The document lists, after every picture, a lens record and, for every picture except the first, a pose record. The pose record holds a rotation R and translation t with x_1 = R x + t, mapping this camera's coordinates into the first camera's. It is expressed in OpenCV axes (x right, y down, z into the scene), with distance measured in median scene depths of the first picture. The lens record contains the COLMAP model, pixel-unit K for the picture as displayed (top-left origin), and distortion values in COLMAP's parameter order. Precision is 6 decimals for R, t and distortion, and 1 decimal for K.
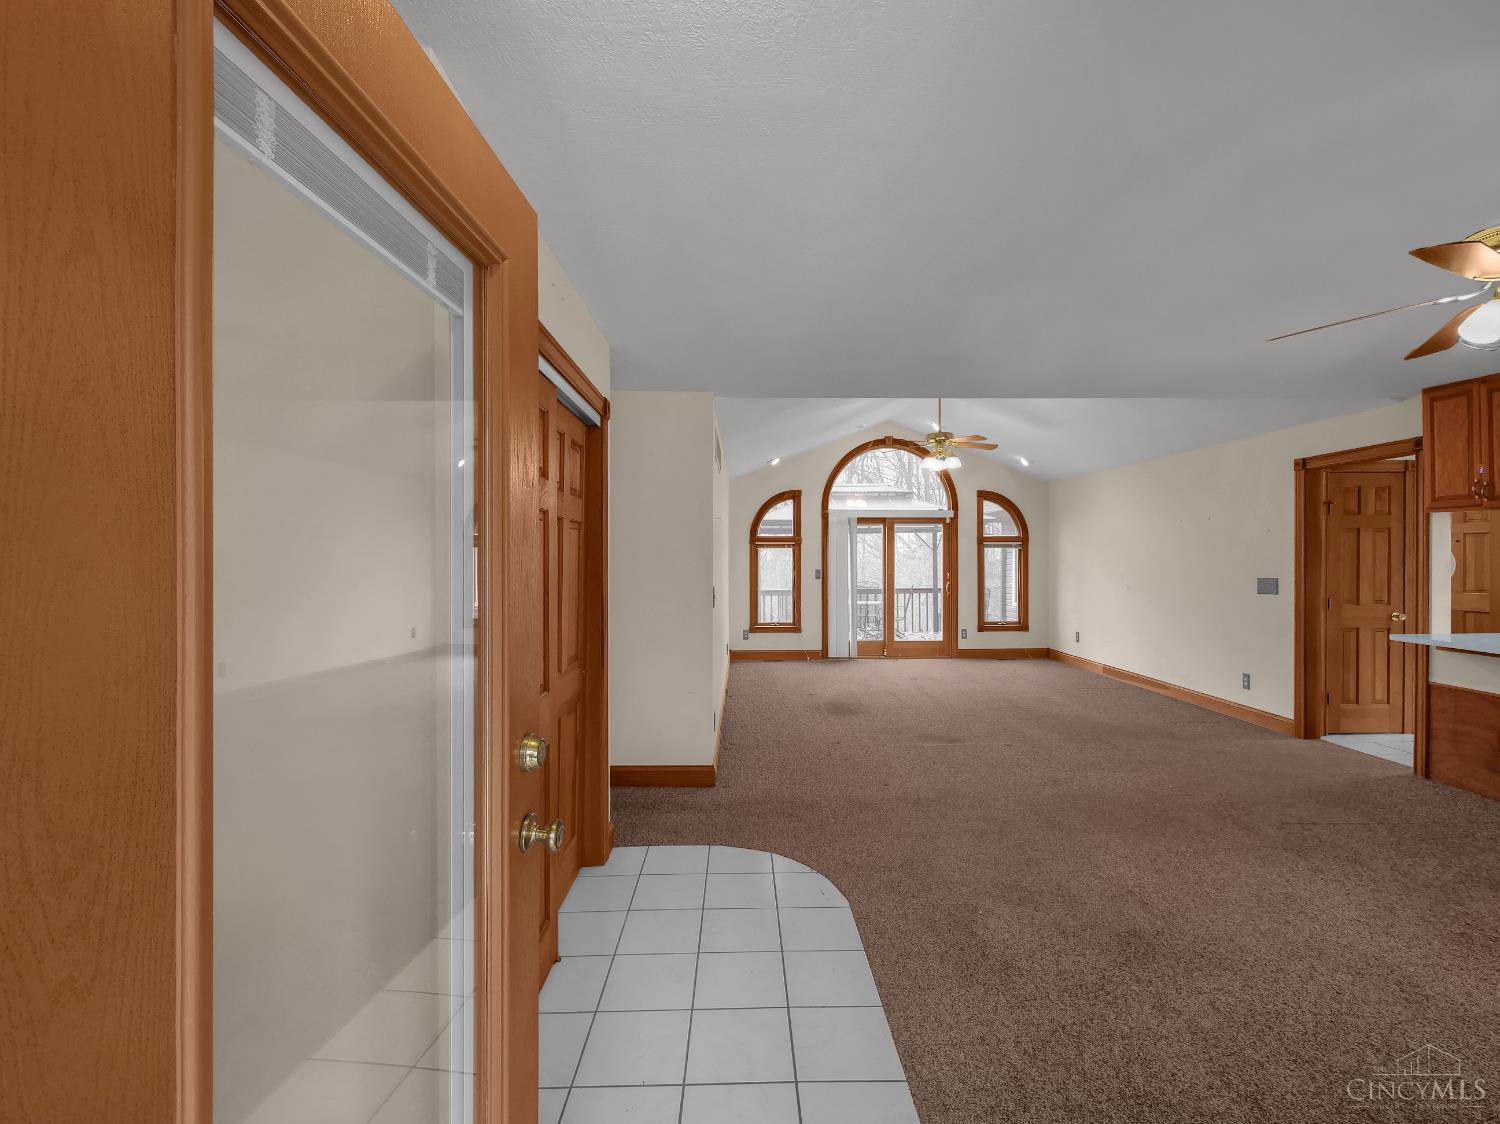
lens RADIAL K [[718.8, 0, 756.0], [0, 718.8, 557.1], [0, 0, 1]] dist [0.000853, 0.006007]
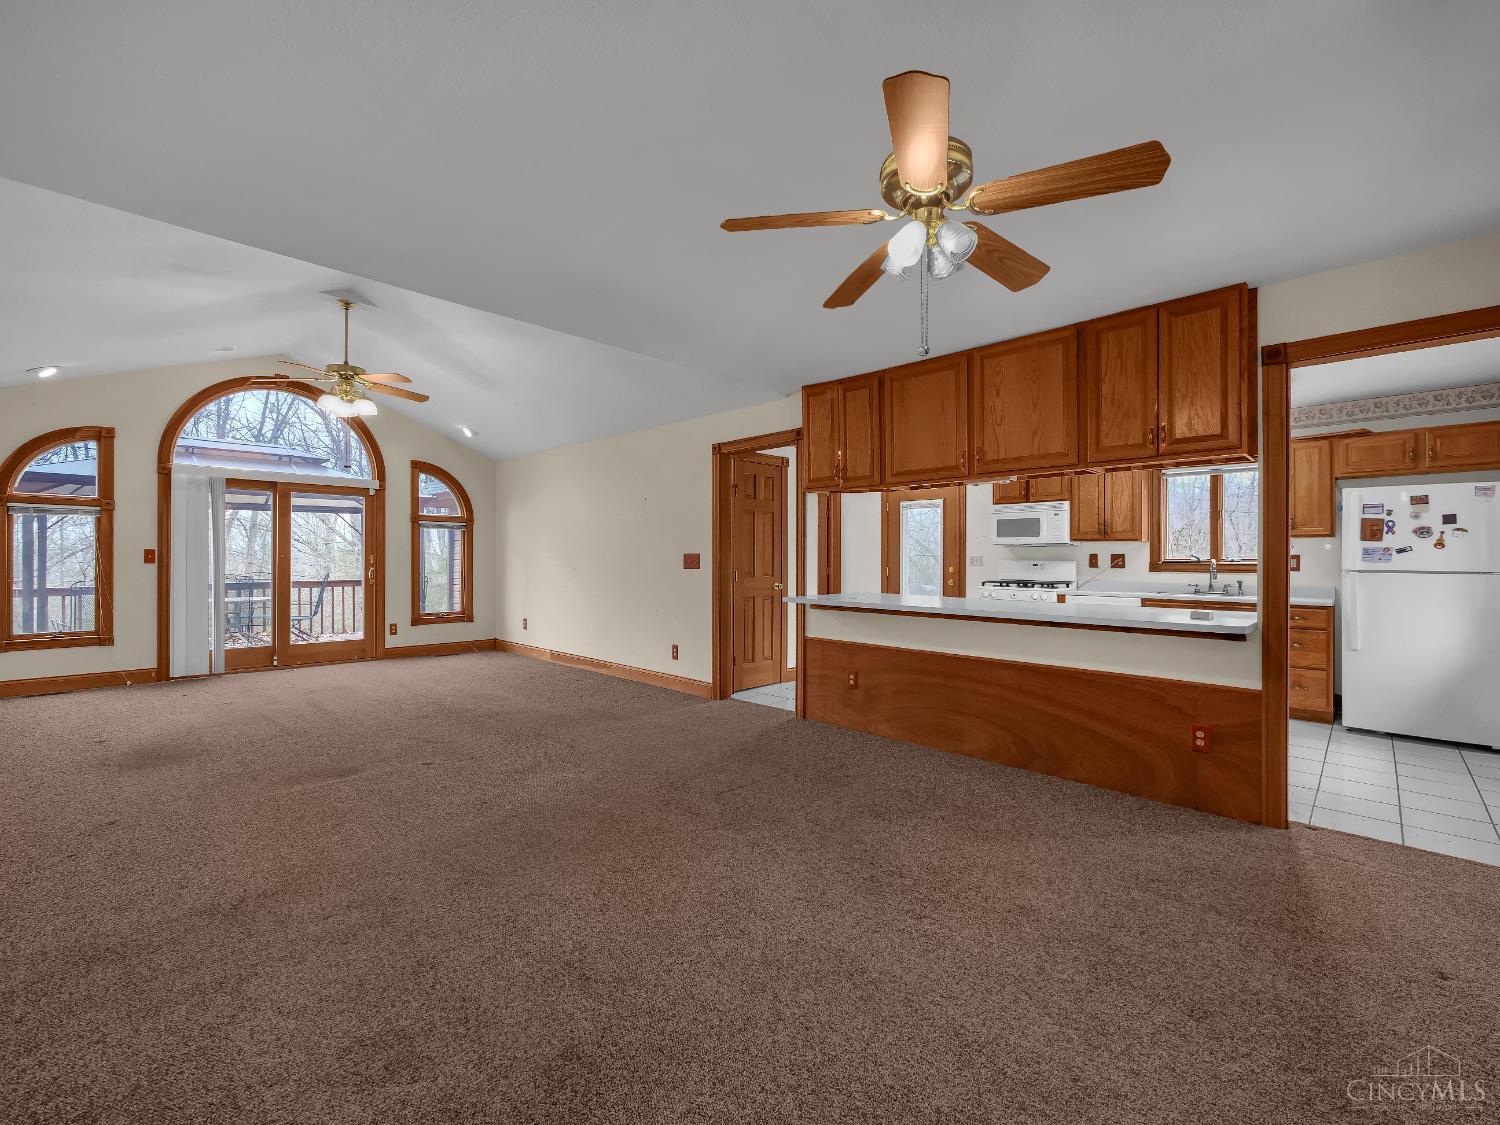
lens RADIAL K [[644.7, 0, 746.1], [0, 644.7, 556.6], [0, 0, 1]] dist [0.003680, 0.000462]
pose [[0.742486, 0.004374, 0.669847, 0.122309], [0.003022, 0.999947, -0.009879, 0.041461], [-0.669855, 0.009360, 0.742433, 0.223973]]
